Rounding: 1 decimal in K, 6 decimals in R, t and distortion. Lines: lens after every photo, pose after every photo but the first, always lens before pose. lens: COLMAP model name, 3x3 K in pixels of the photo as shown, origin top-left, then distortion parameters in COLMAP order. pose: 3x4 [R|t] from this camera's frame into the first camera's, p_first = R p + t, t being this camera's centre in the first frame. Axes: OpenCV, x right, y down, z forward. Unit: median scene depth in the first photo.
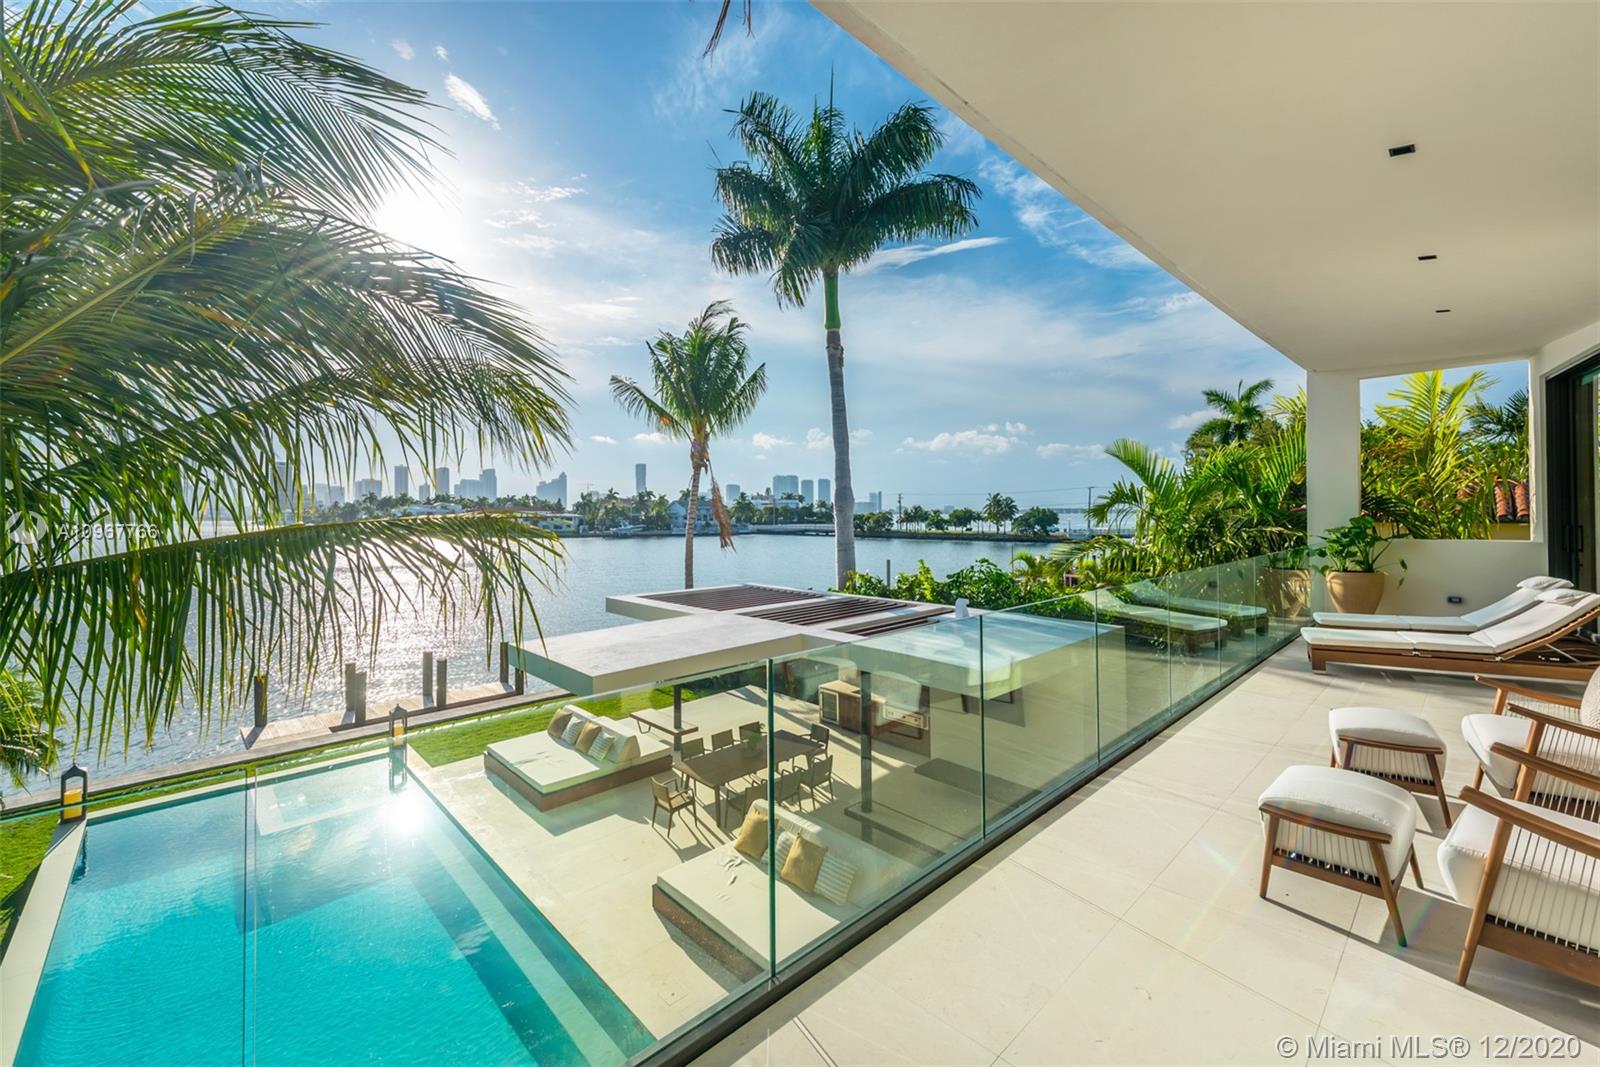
lens RADIAL K [[642.4, 0, 808.5], [0, 642.4, 510.2], [0, 0, 1]] dist [0.017044, -0.000124]
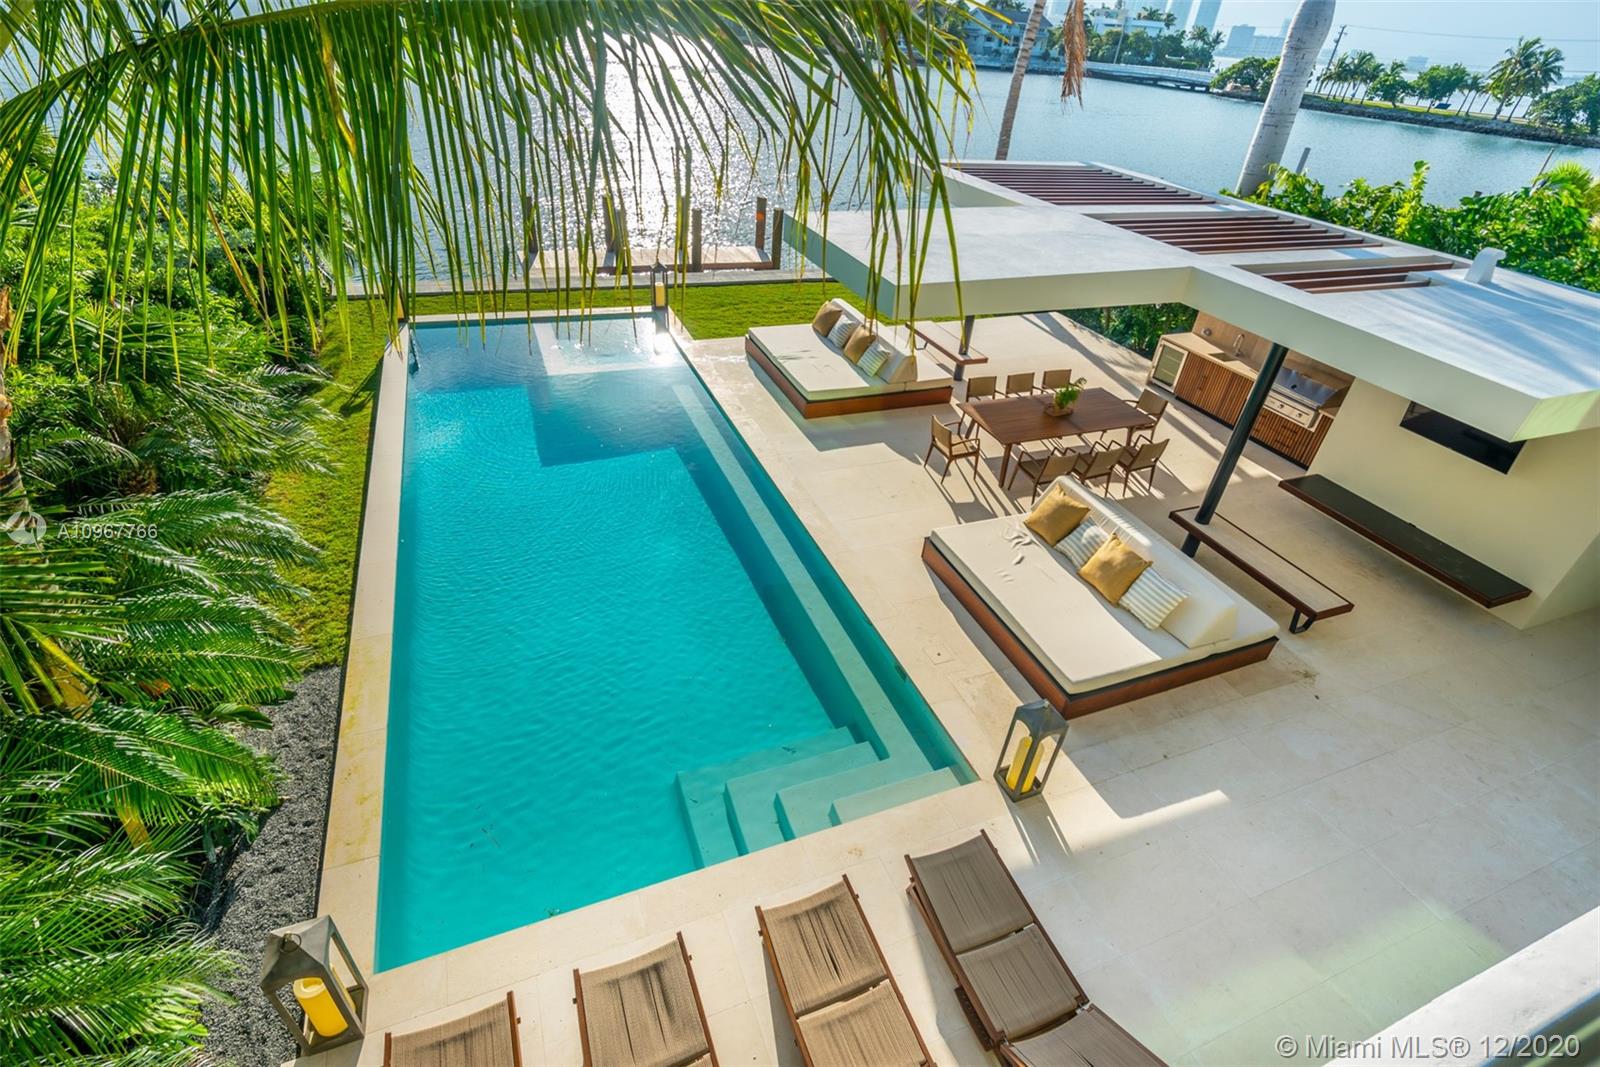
lens RADIAL K [[737.7, 0, 800.0], [0, 737.7, 533.5], [0, 0, 1]] dist [0.007653, -0.000993]
pose [[0.922860, 0.277858, -0.266691, -0.090128], [-0.078389, 0.813480, 0.576285, 0.009077], [0.377073, -0.510925, 0.772510, 0.114330]]
